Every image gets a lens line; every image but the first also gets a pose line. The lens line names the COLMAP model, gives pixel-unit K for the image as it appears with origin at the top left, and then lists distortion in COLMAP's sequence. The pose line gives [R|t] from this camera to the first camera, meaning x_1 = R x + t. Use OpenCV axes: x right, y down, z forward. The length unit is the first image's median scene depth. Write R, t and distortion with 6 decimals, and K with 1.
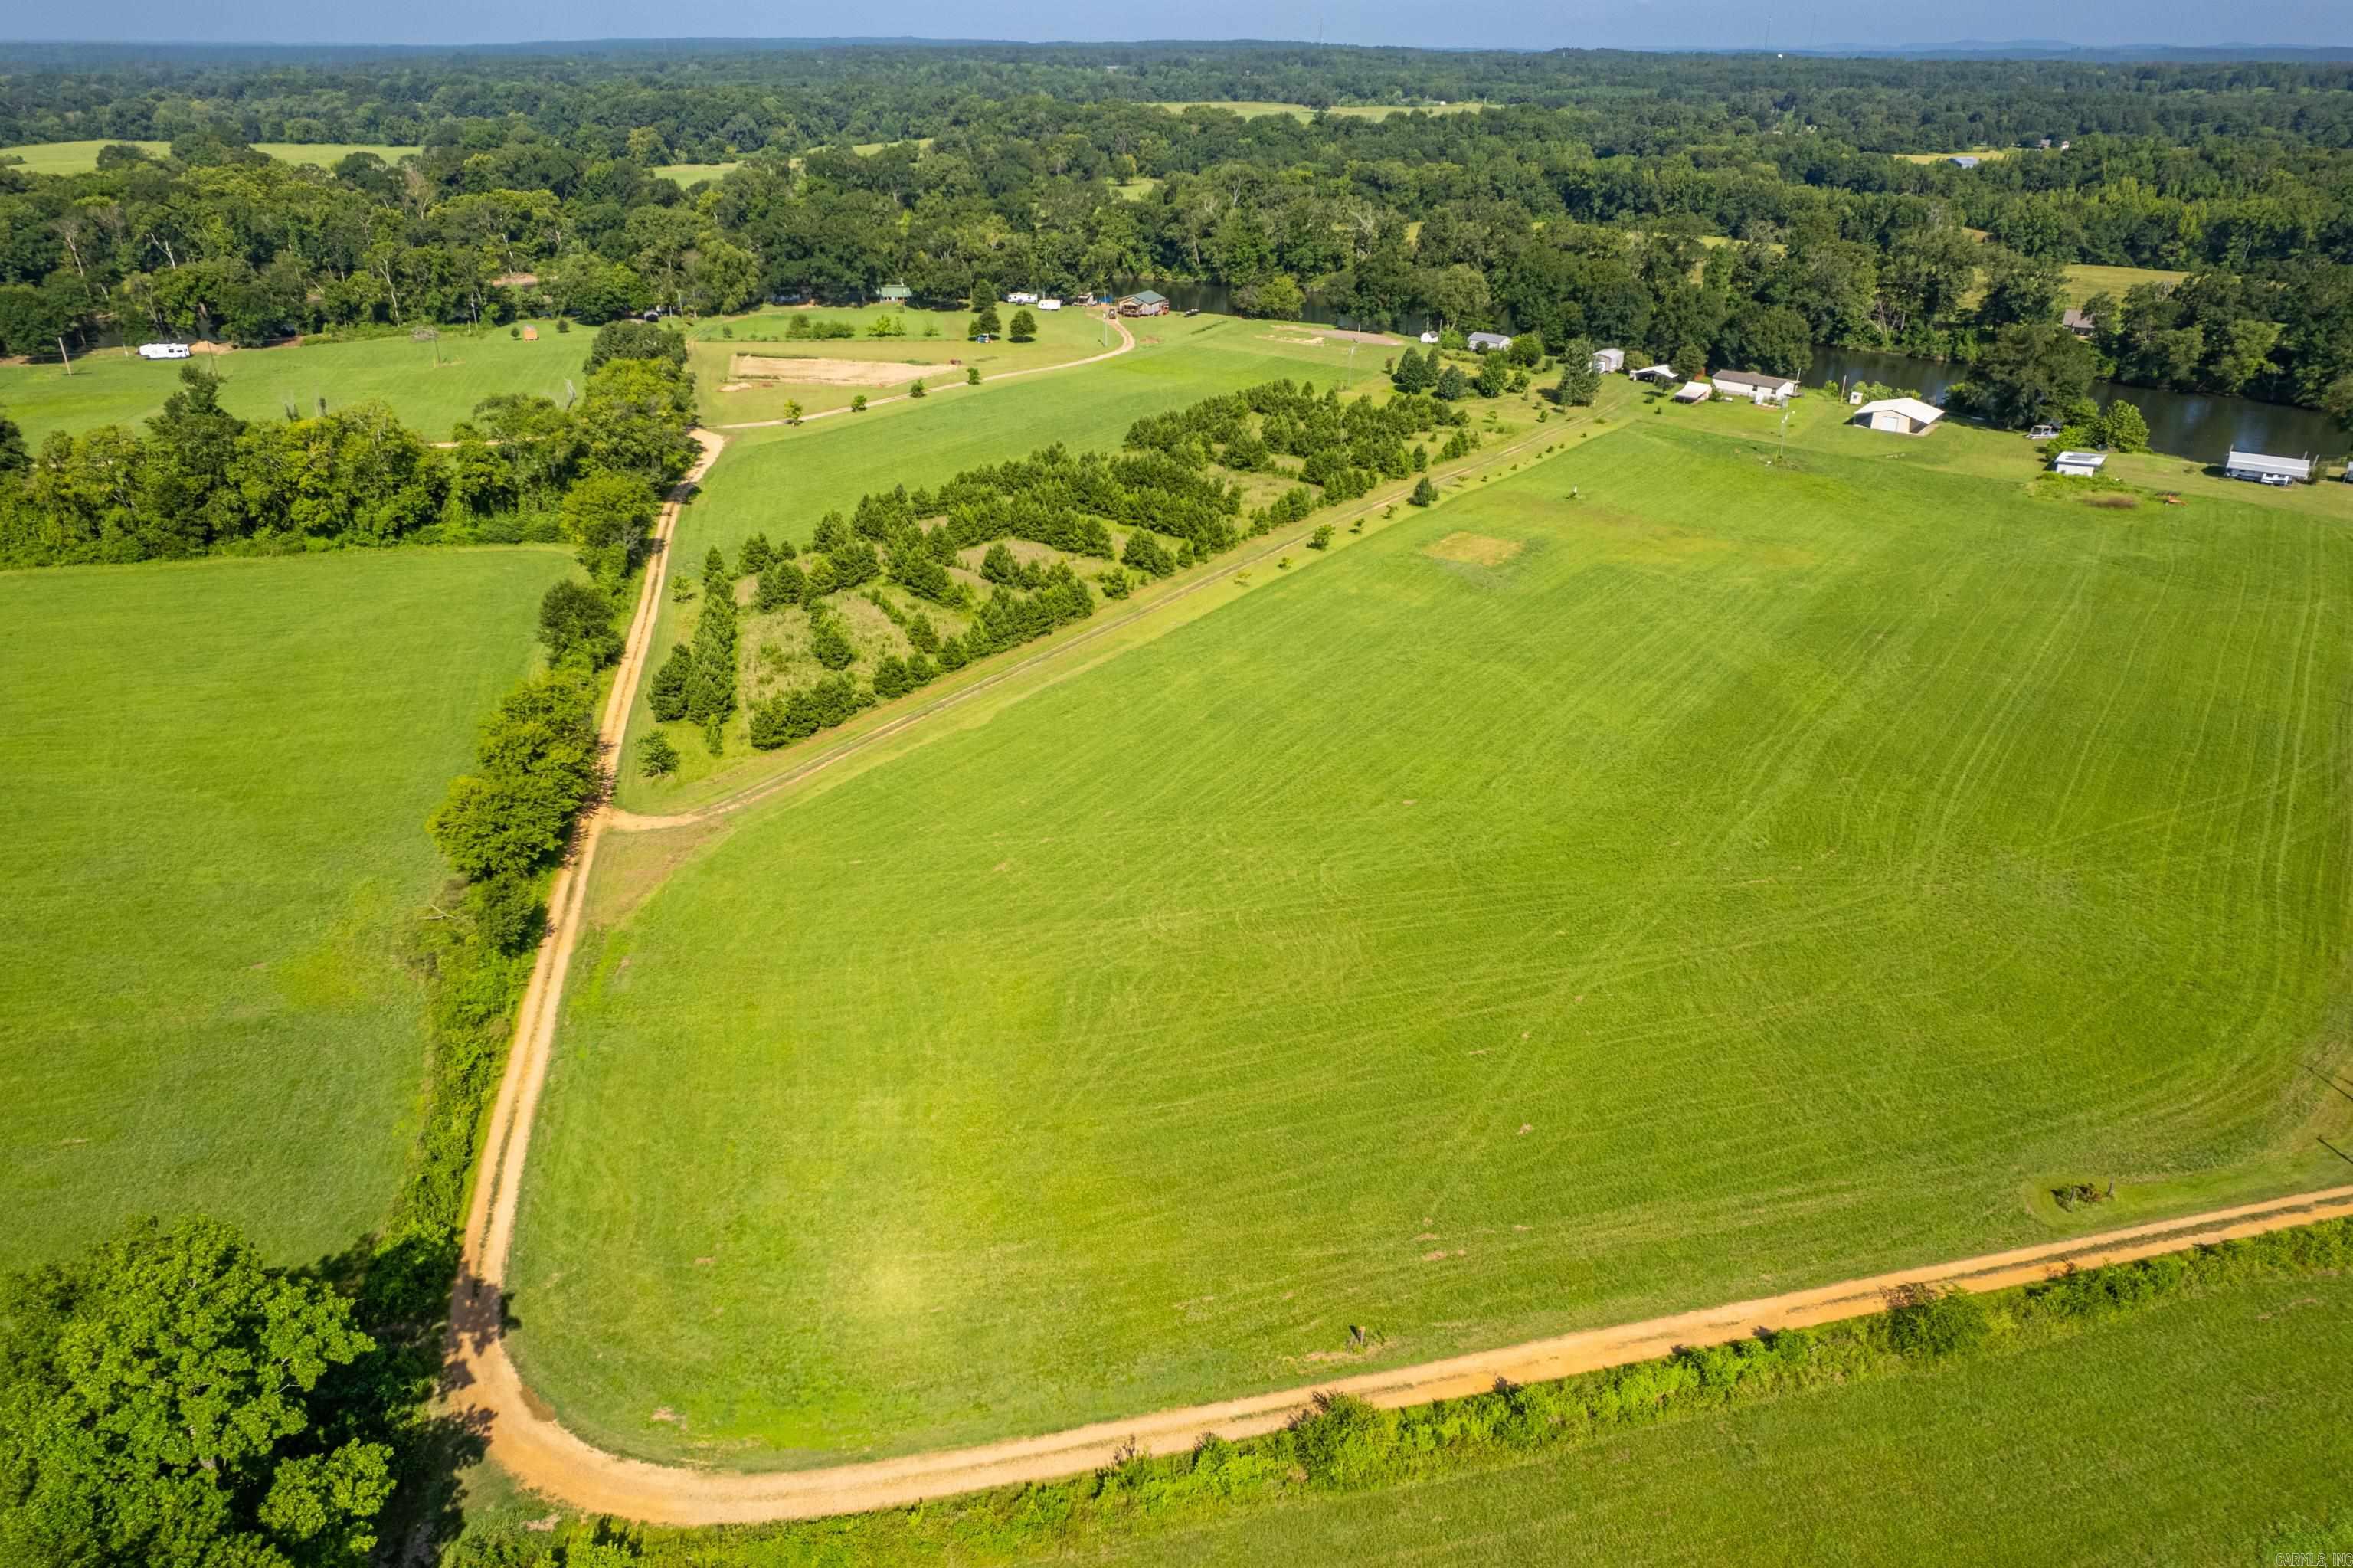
lens RADIAL K [[1542.6, 0, 1176.5], [0, 1542.6, 784.0], [0, 0, 1]] dist [-0.081608, 0.075429]
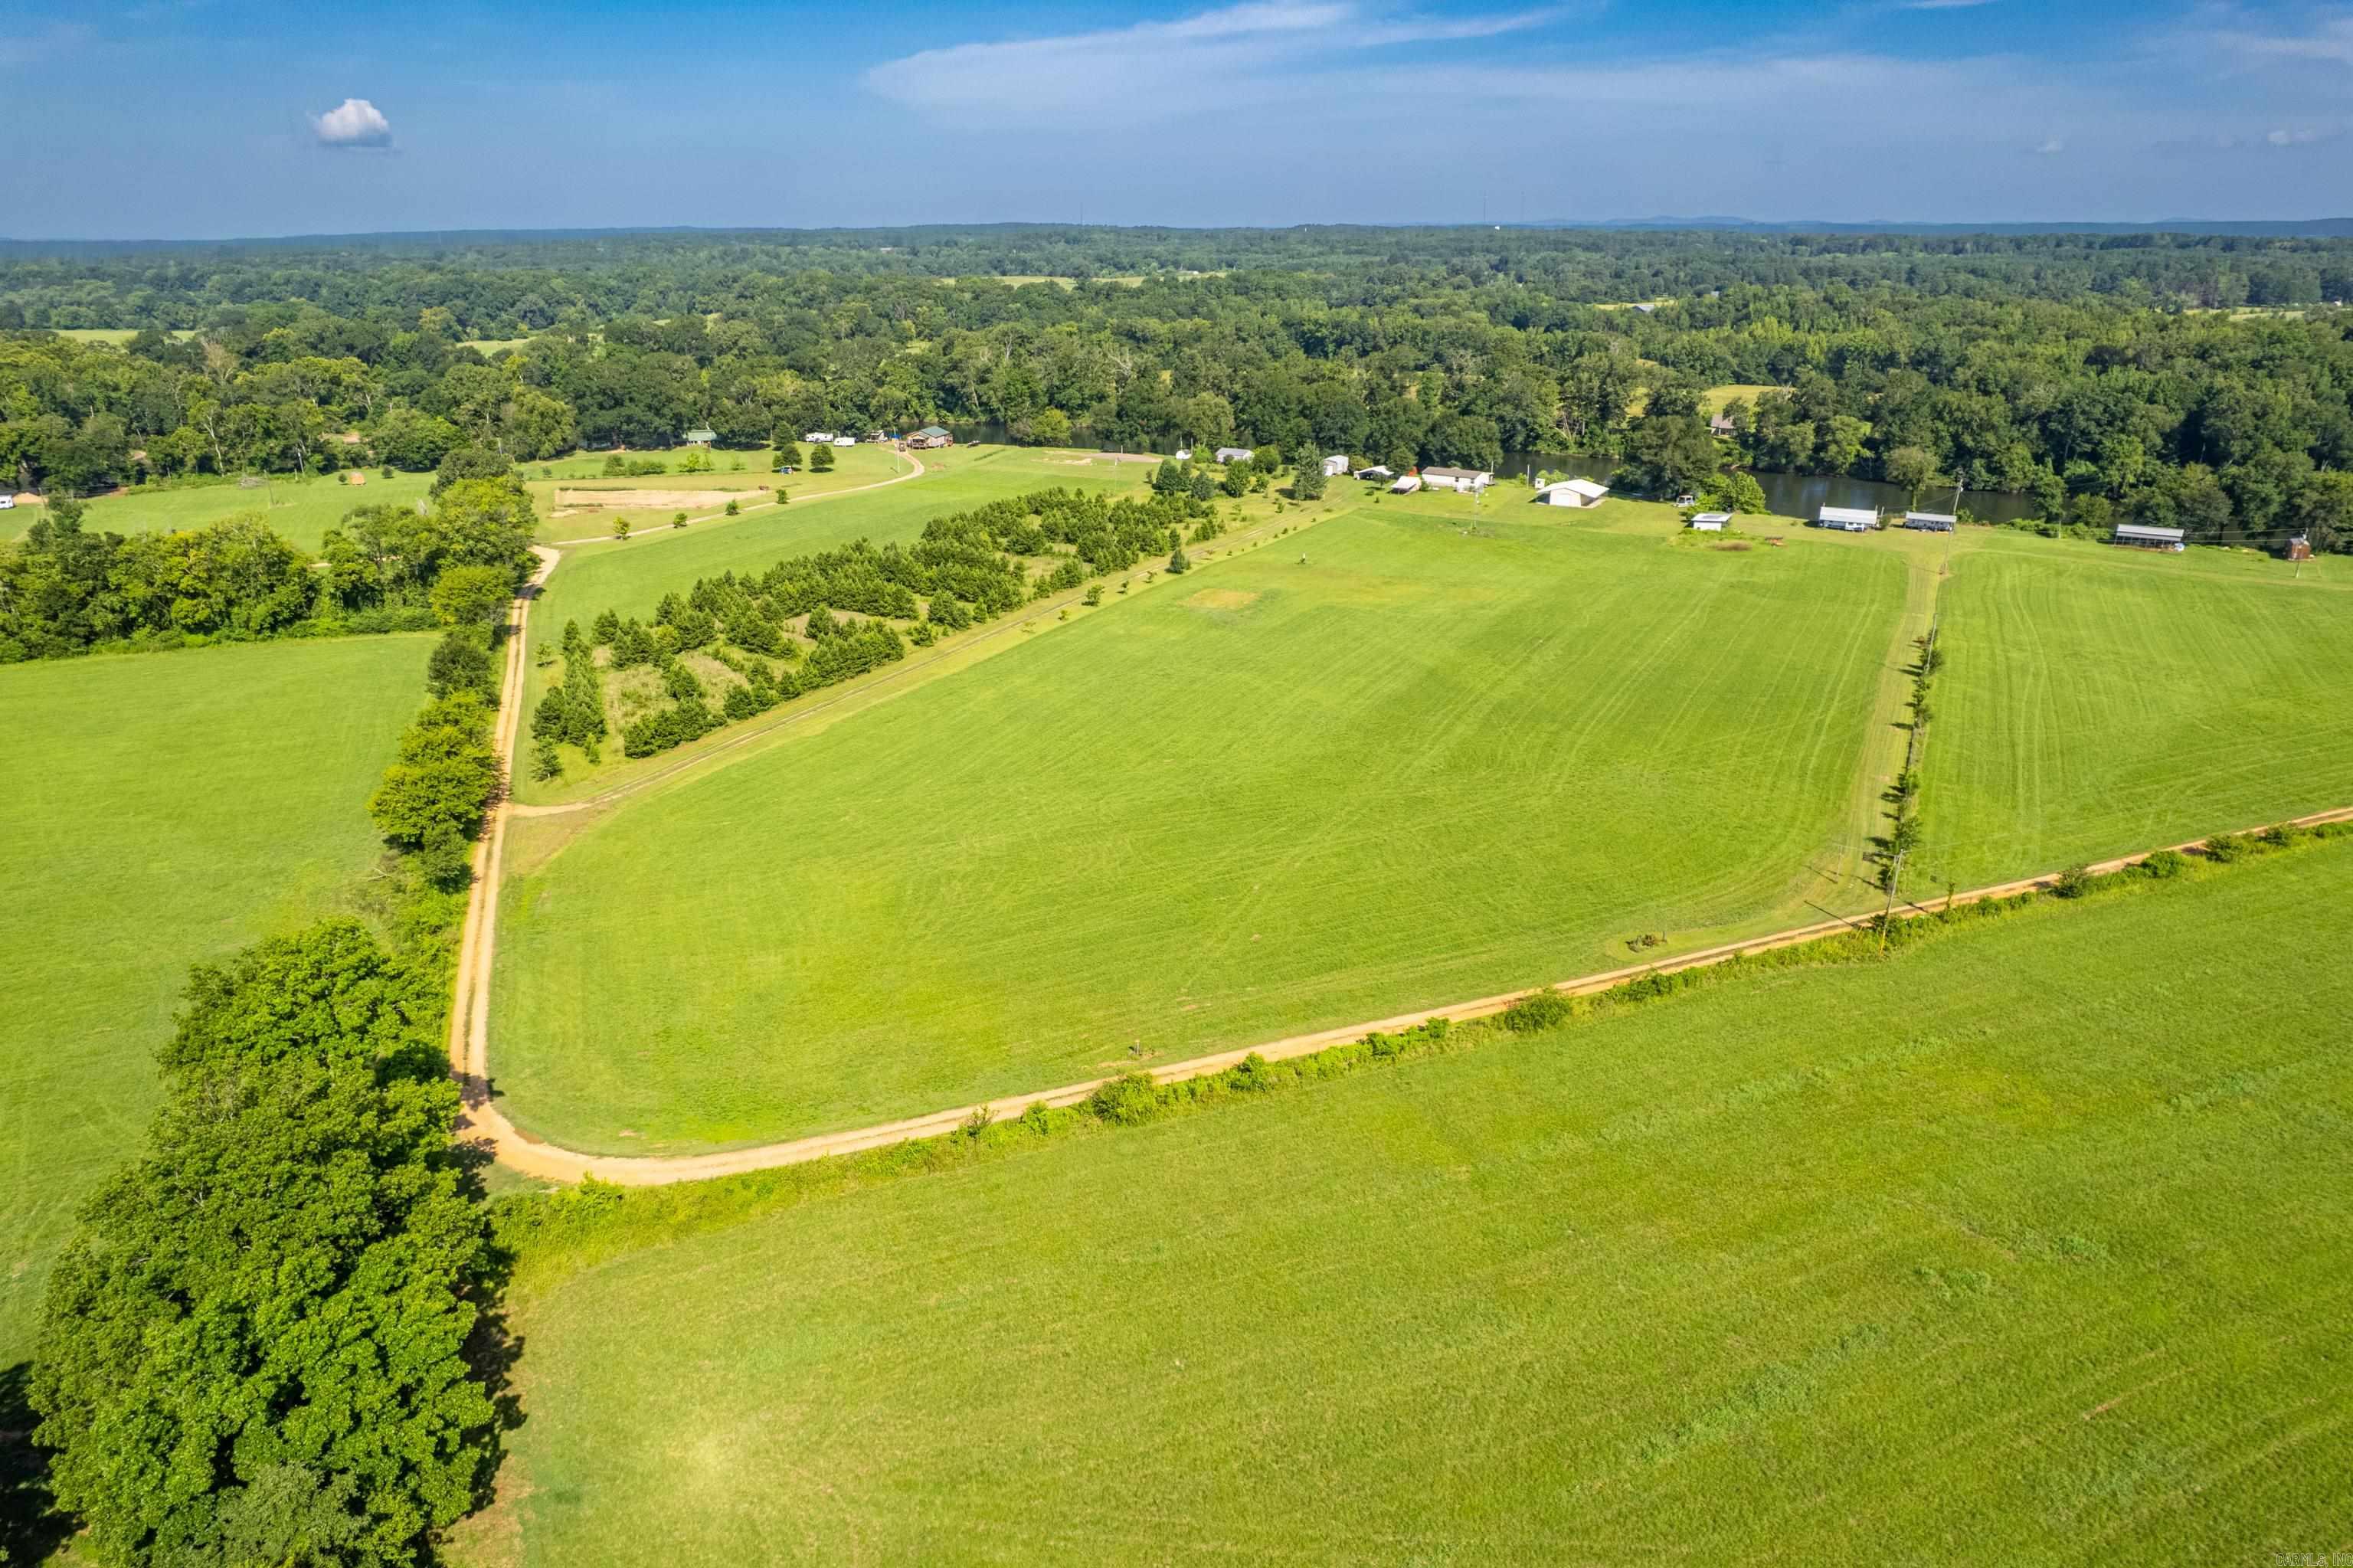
lens RADIAL K [[1519.4, 0, 1176.5], [0, 1519.4, 784.0], [0, 0, 1]] dist [-0.078175, 0.071821]
pose [[0.989722, -0.059608, 0.129989, -0.002328], [0.072268, 0.992855, -0.094953, 0.071235], [-0.123401, 0.103372, 0.986958, -0.109314]]
